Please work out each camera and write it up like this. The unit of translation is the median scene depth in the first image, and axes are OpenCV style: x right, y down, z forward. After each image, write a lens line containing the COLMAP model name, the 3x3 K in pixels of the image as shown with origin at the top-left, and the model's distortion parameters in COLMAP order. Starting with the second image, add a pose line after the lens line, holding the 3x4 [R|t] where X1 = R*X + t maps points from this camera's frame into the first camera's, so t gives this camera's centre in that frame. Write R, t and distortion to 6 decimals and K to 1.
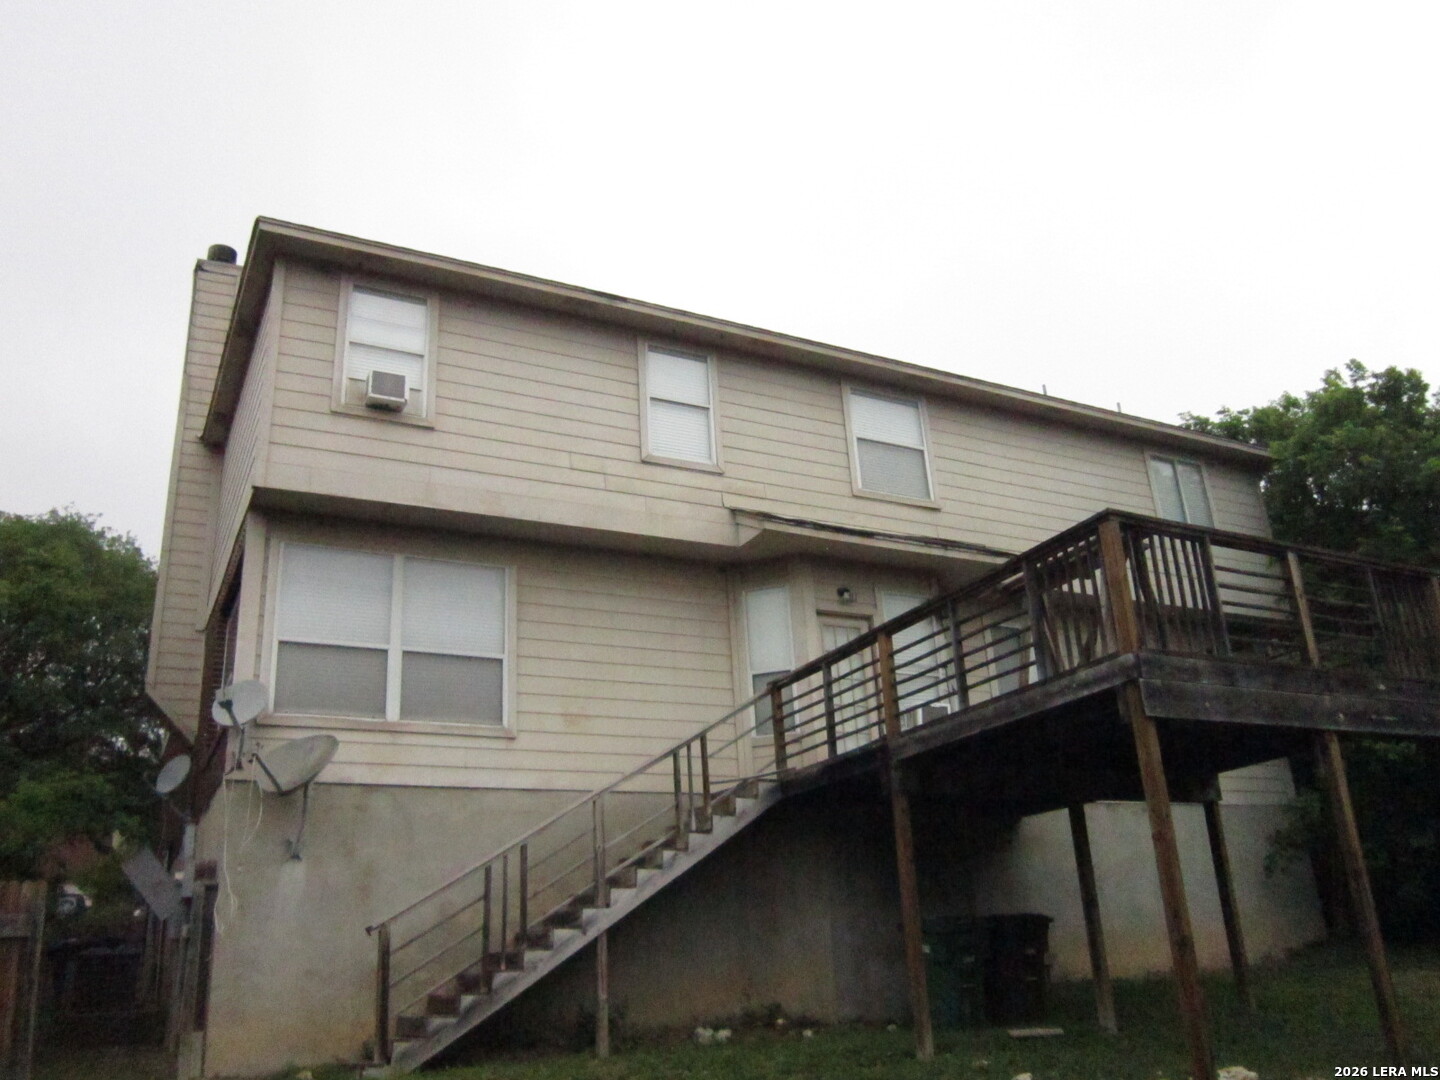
lens RADIAL K [[1173.8, 0, 720.0], [0, 1173.8, 540.0], [0, 0, 1]] dist [-0.065458, 0.056365]
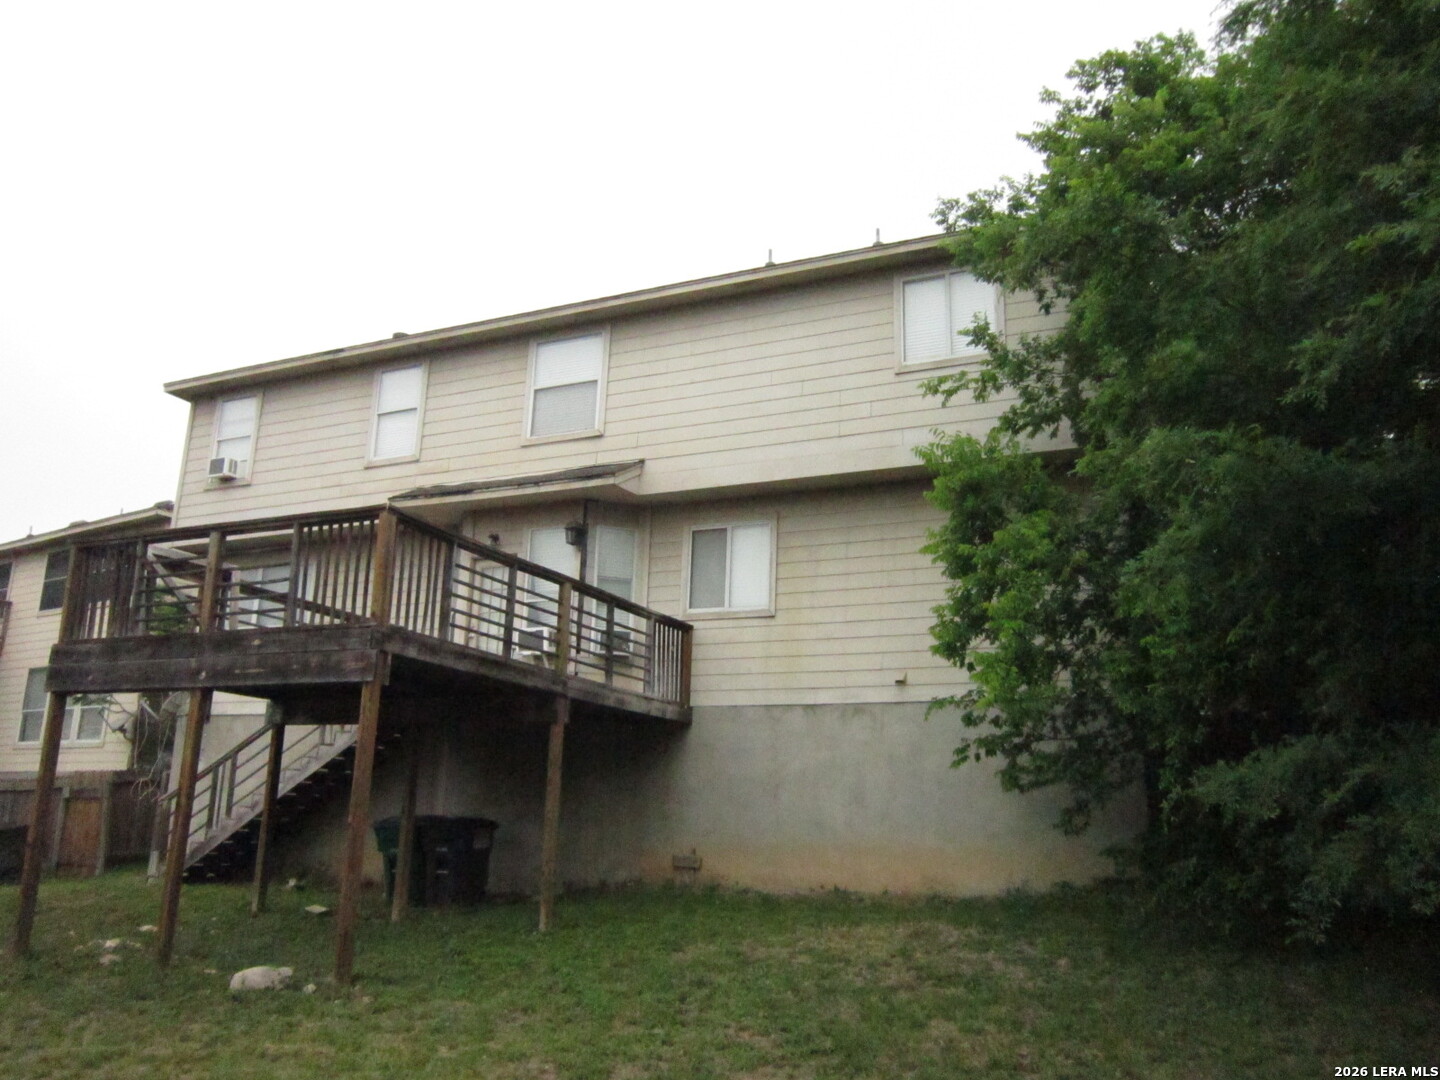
lens RADIAL K [[1173.8, 0, 720.0], [0, 1173.8, 540.0], [0, 0, 1]] dist [-0.065458, 0.056365]
pose [[0.603639, -0.123740, -0.787596, 1.152011], [0.225934, 0.973934, 0.020148, 0.073414], [0.764574, -0.190107, 0.615862, 0.450820]]
